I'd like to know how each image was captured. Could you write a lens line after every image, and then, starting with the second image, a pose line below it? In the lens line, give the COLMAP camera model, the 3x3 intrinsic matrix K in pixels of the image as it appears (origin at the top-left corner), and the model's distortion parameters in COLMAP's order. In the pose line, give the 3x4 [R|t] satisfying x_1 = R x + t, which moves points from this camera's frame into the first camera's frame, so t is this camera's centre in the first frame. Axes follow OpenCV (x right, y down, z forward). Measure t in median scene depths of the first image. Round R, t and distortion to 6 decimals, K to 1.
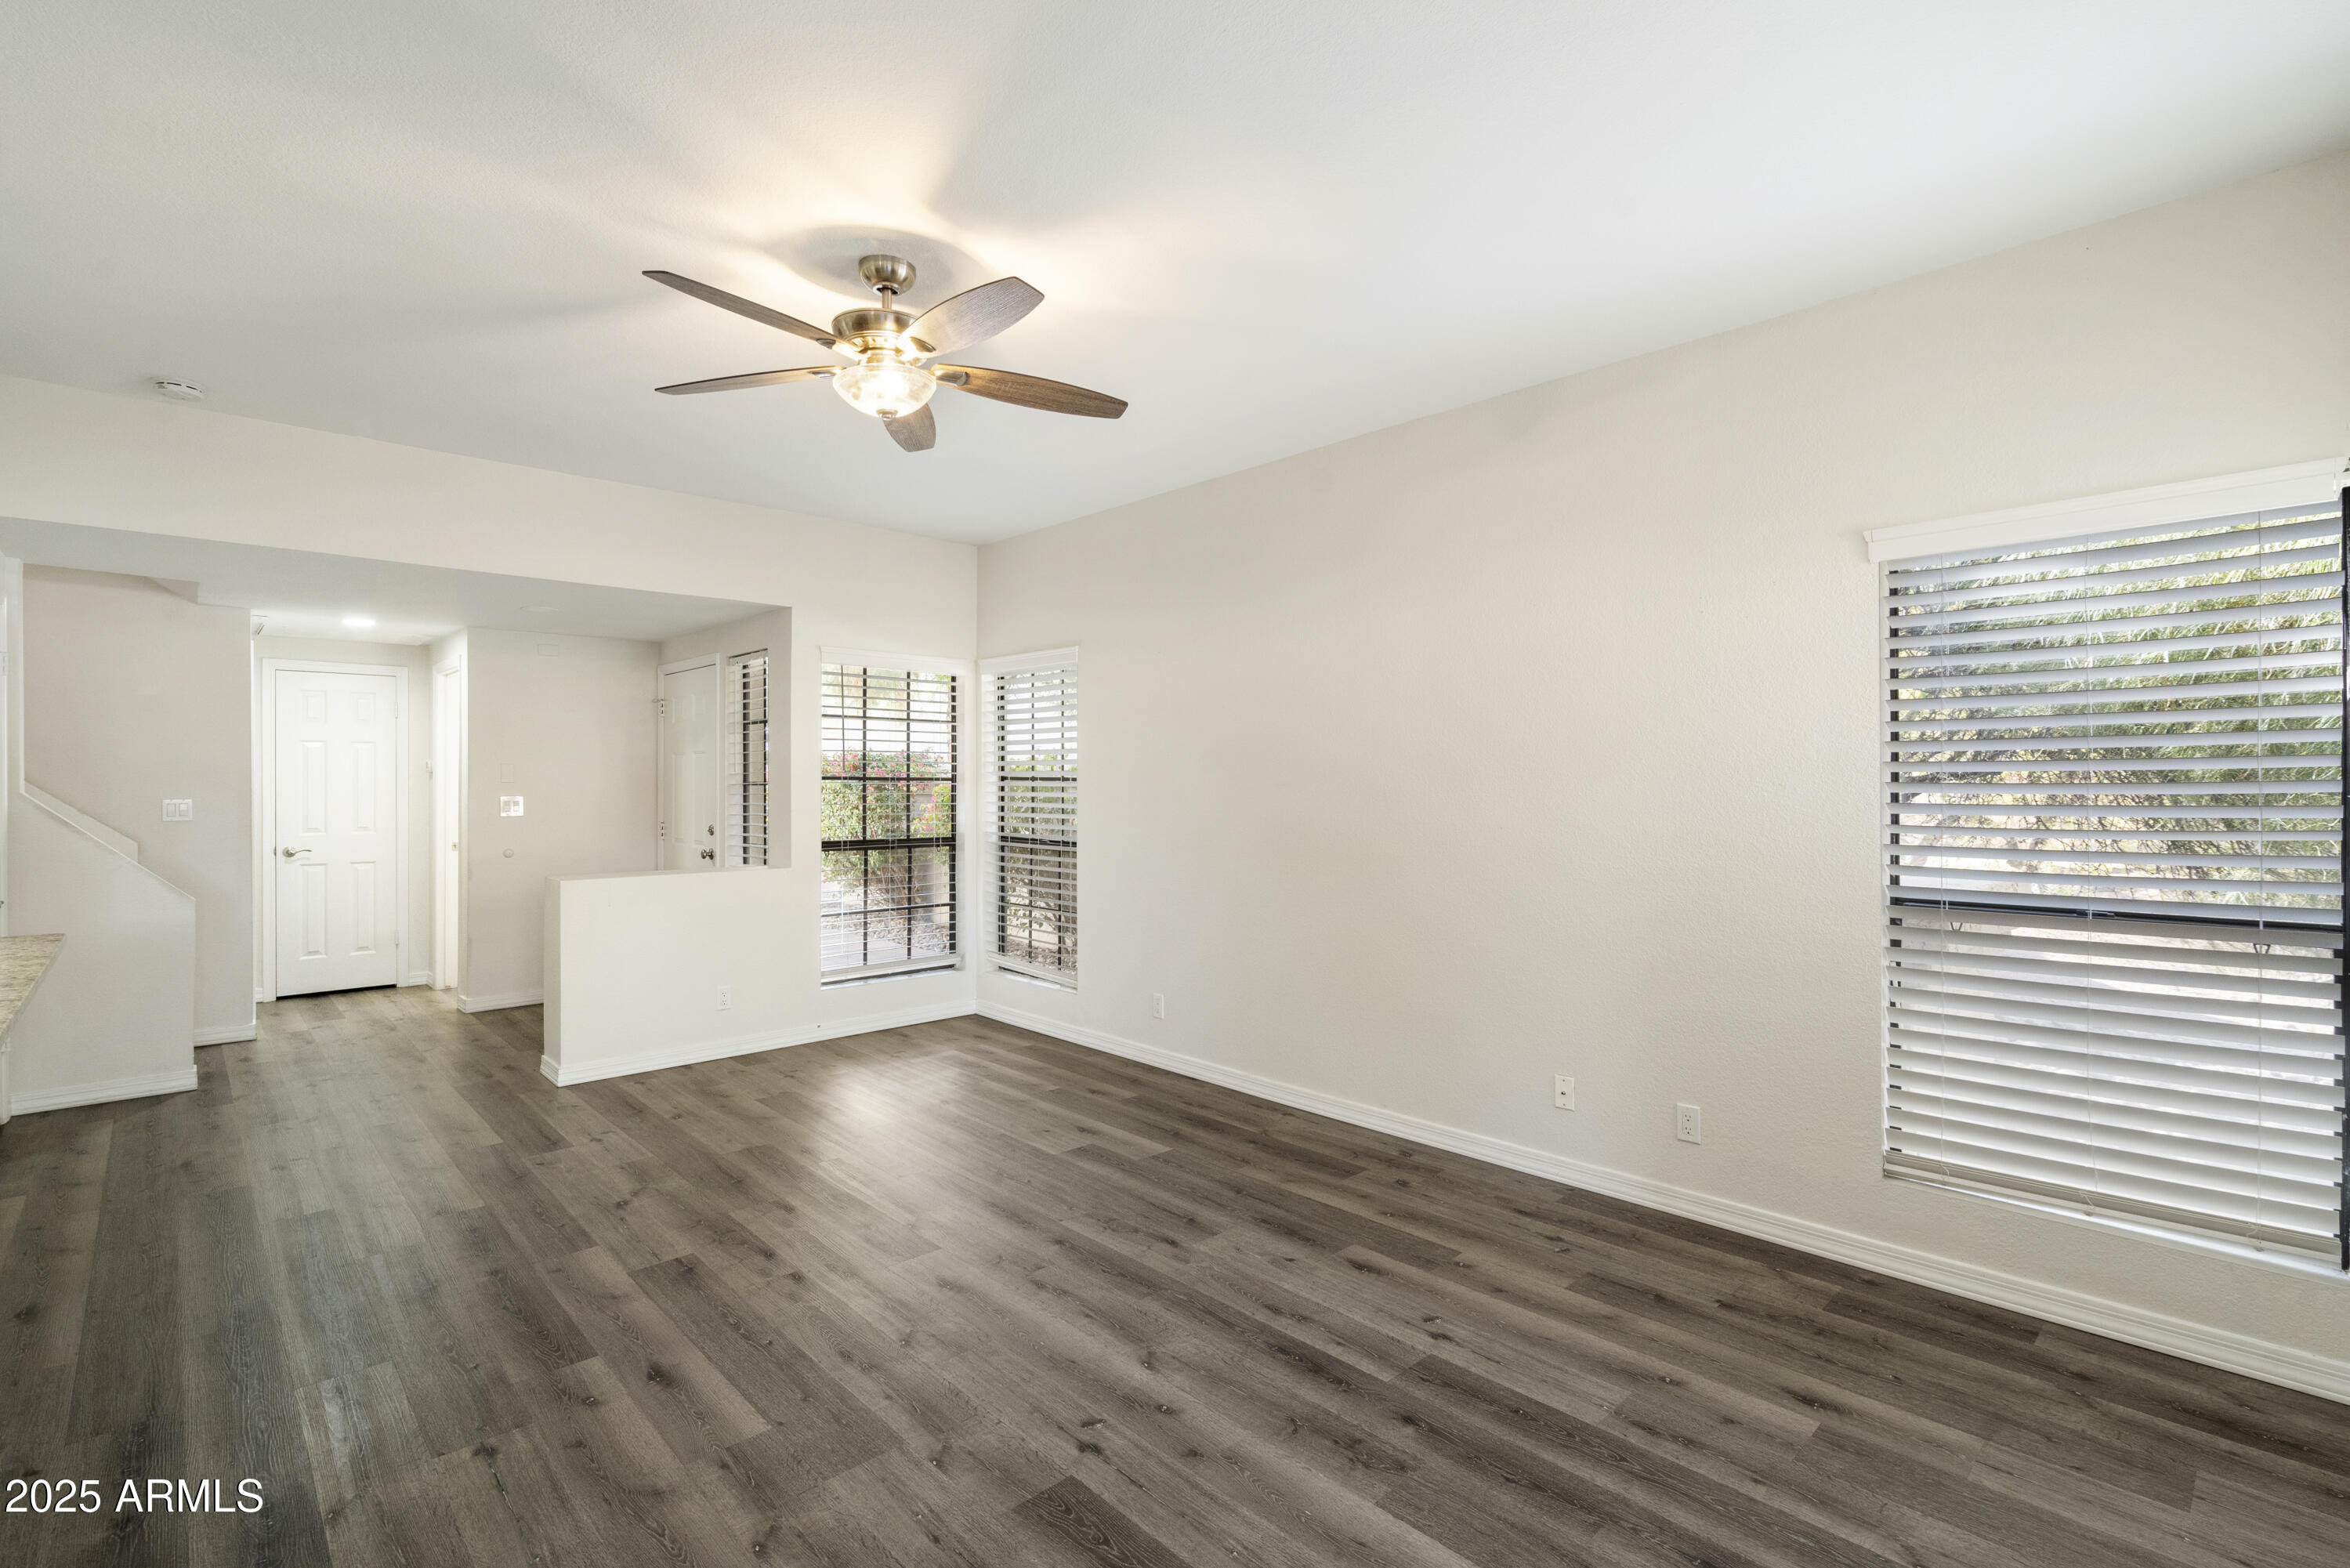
lens RADIAL K [[1077.3, 0, 1170.2], [0, 1077.3, 780.2], [0, 0, 1]] dist [-0.000674, 0.000842]
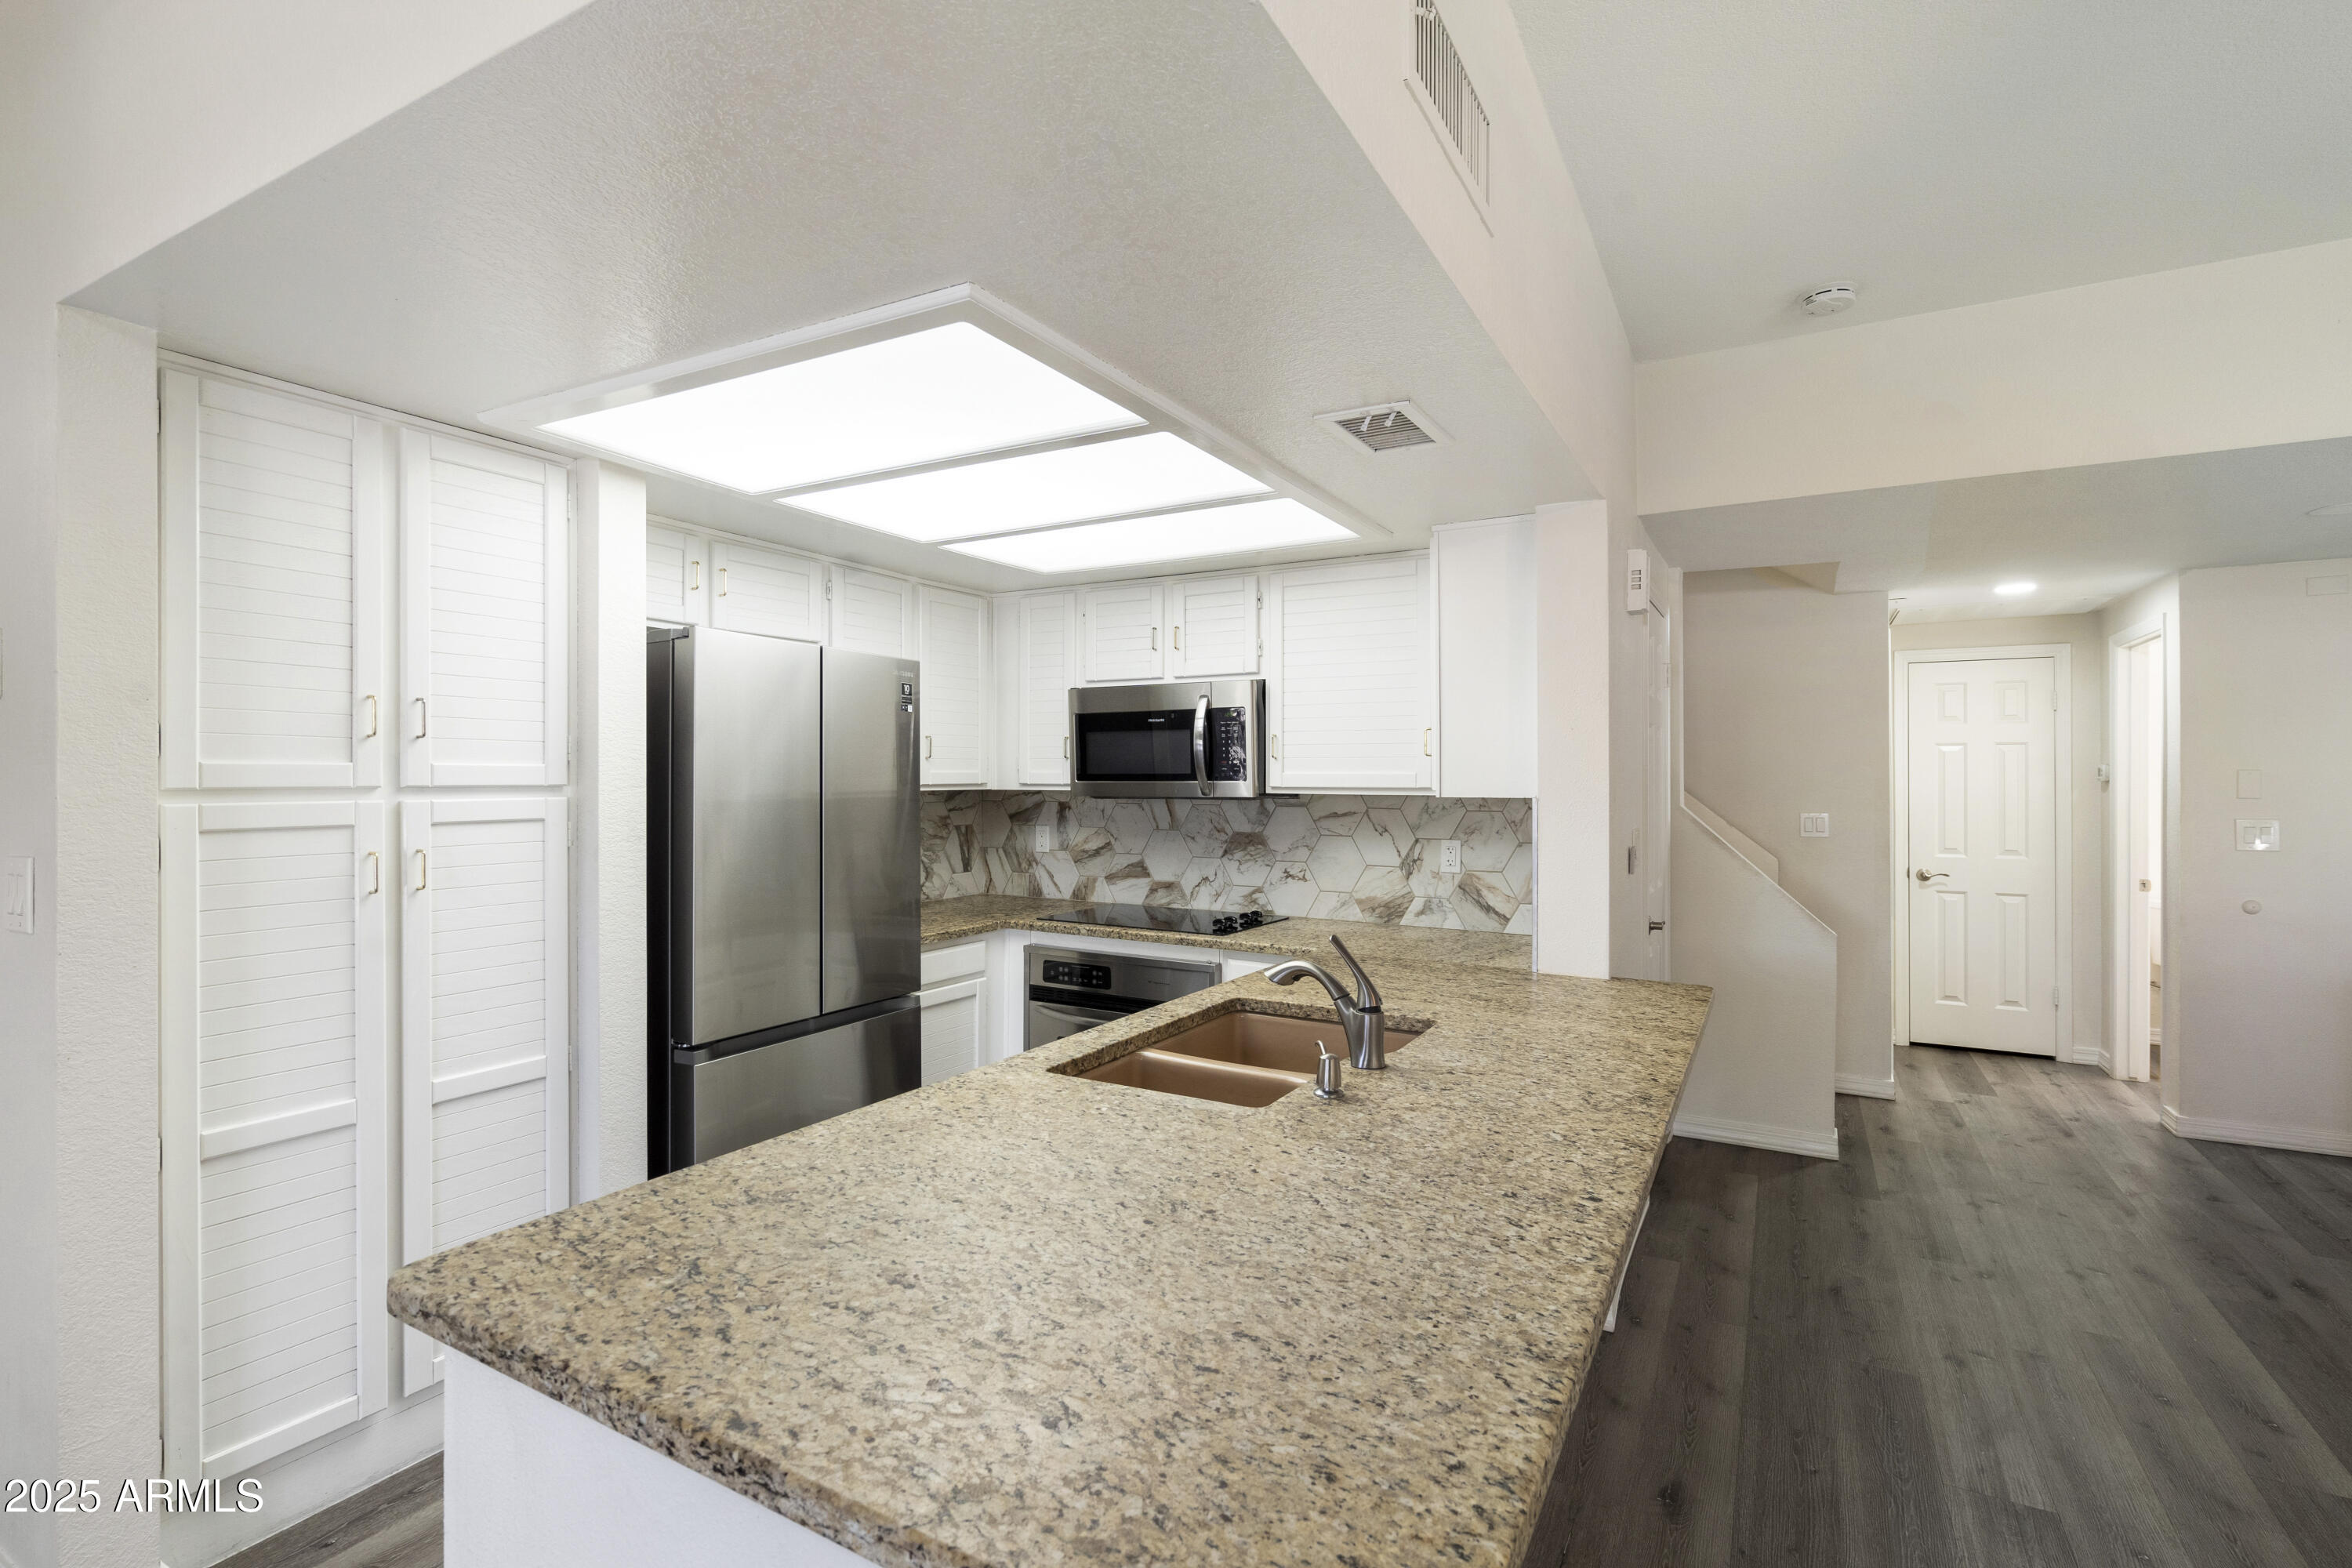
lens RADIAL K [[1061.7, 0, 1171.1], [0, 1061.7, 773.7], [0, 0, 1]] dist [-0.000271, 0.000171]
pose [[0.289003, -0.005519, -0.957312, -0.322084], [-0.001982, 0.999978, -0.006363, -0.013495], [0.957326, 0.003736, 0.288986, 0.323368]]
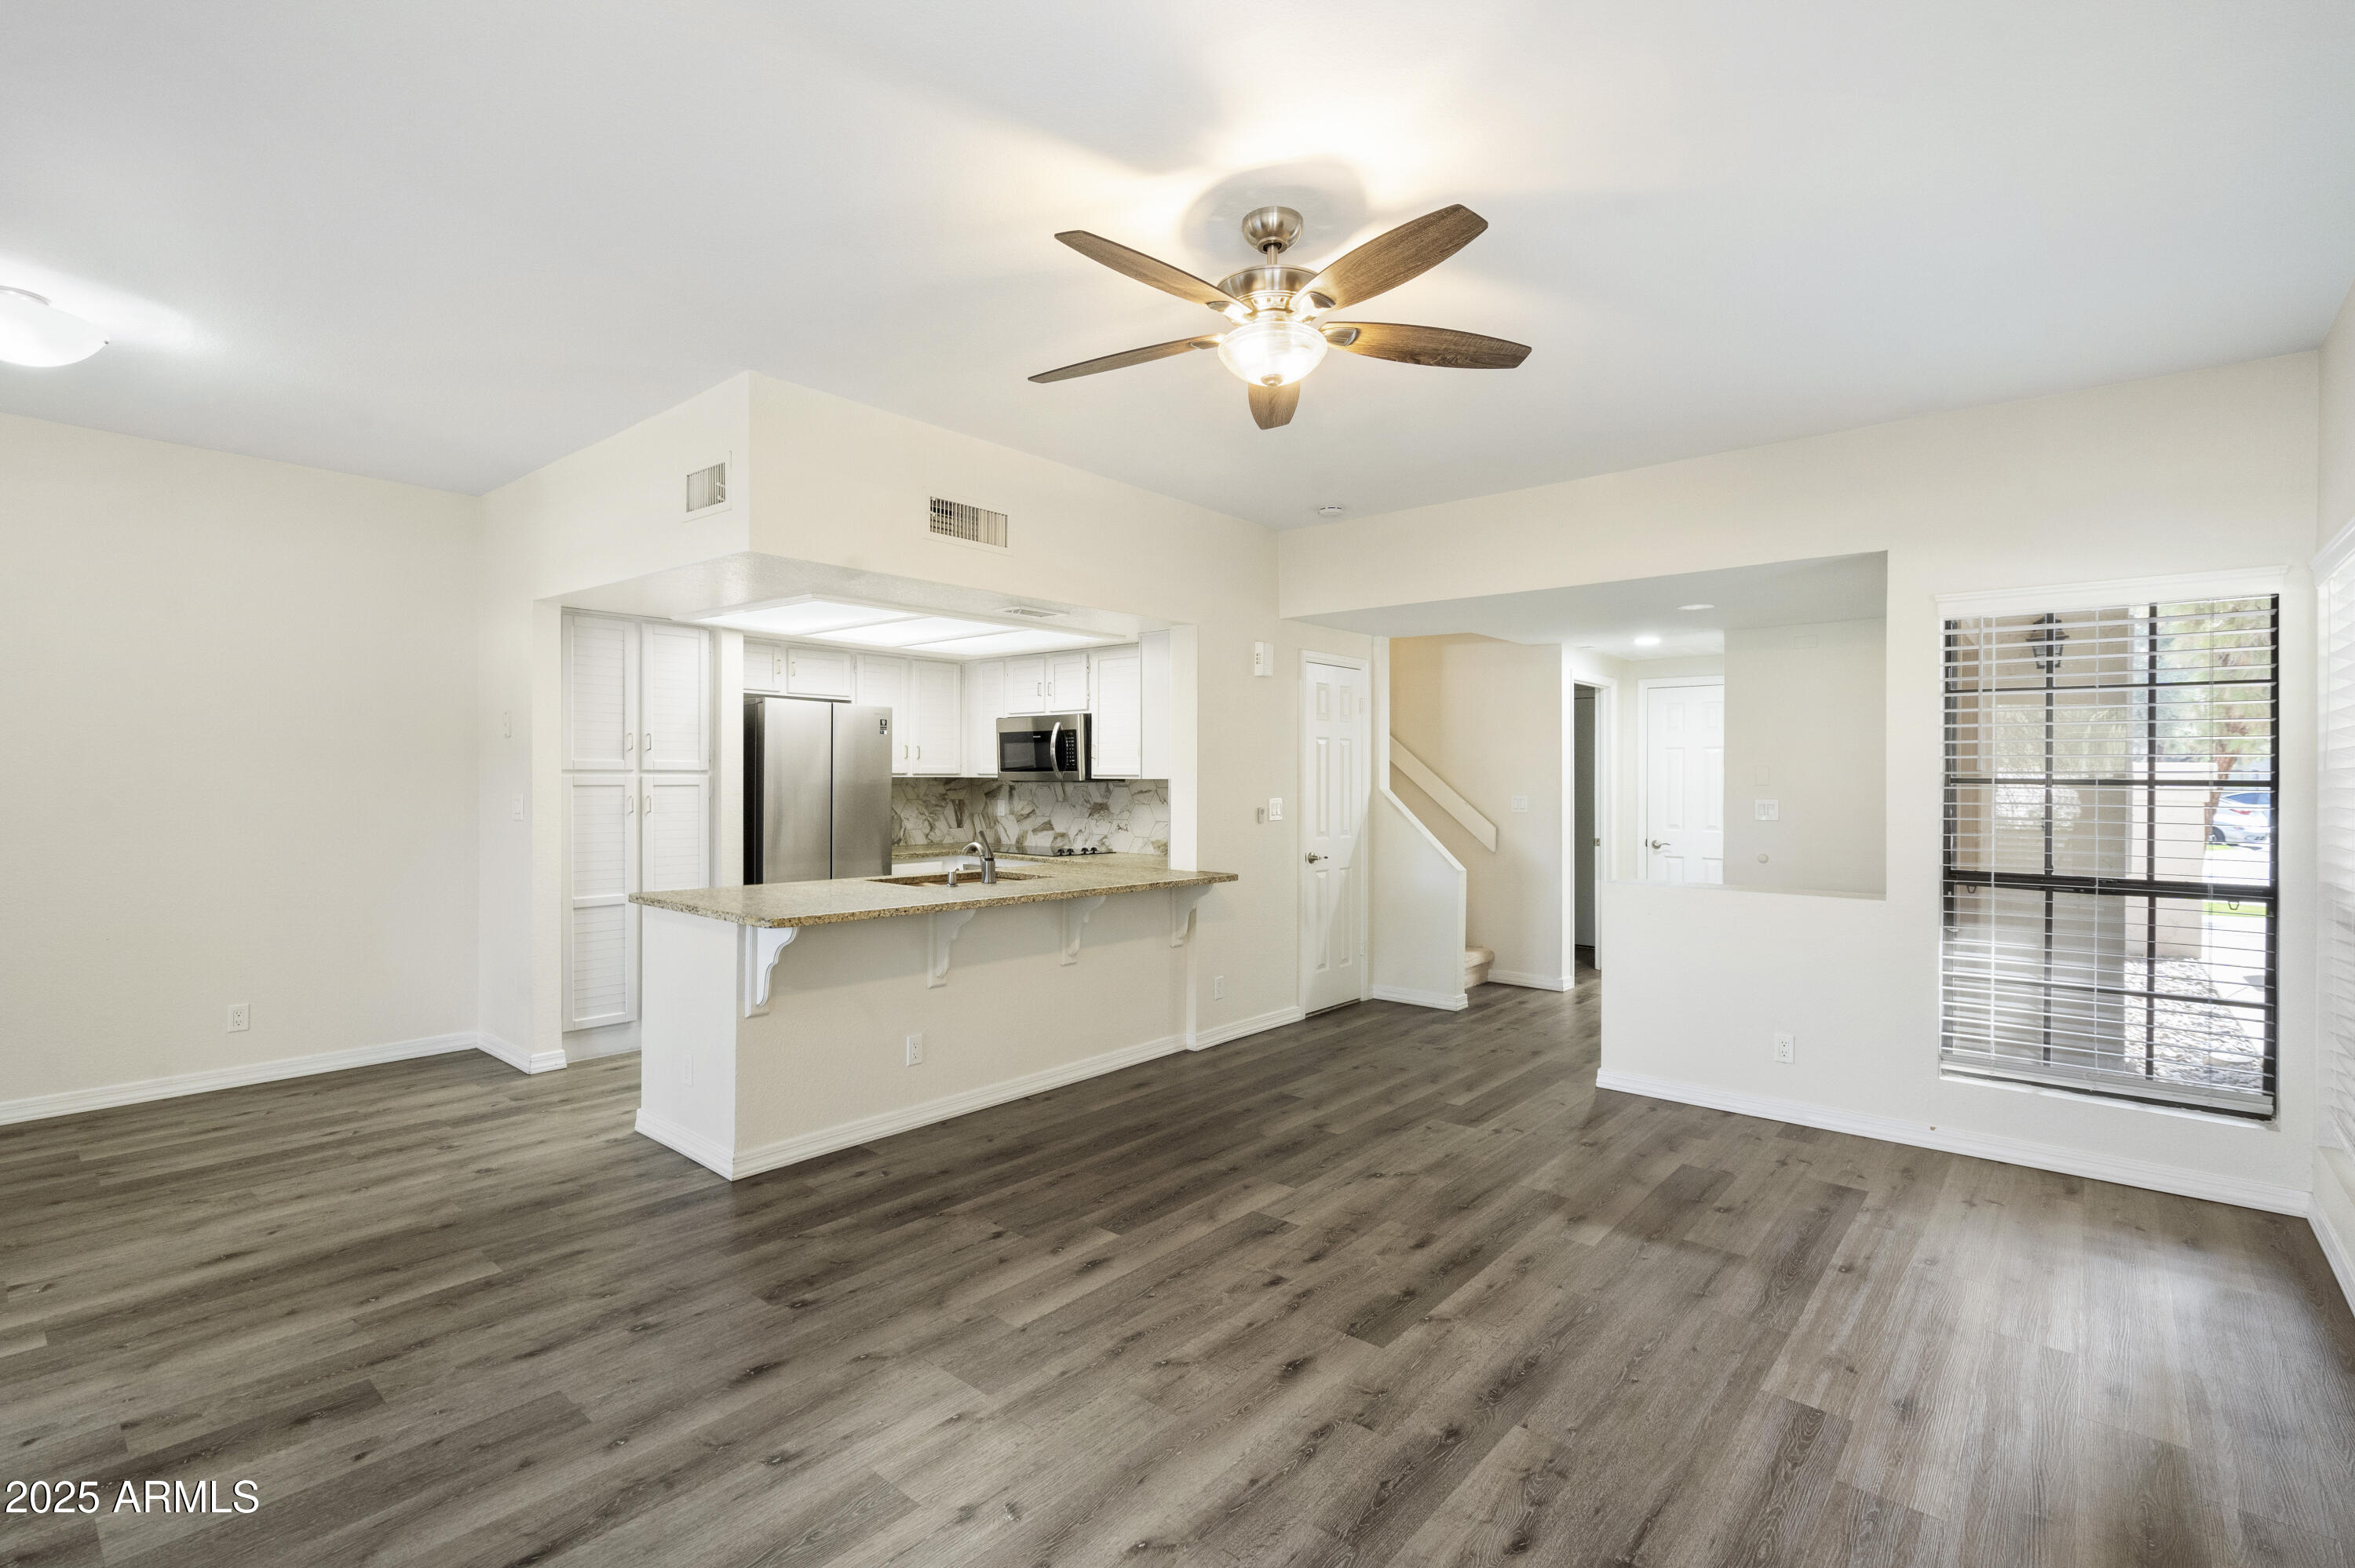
lens RADIAL K [[1079.4, 0, 1172.7], [0, 1079.4, 780.2], [0, 0, 1]] dist [-0.000674, 0.000842]
pose [[0.096575, -0.000343, -0.995326, 0.514805], [-0.005176, 0.999986, -0.000847, 0.002174], [0.995312, 0.005234, 0.096572, 0.659014]]
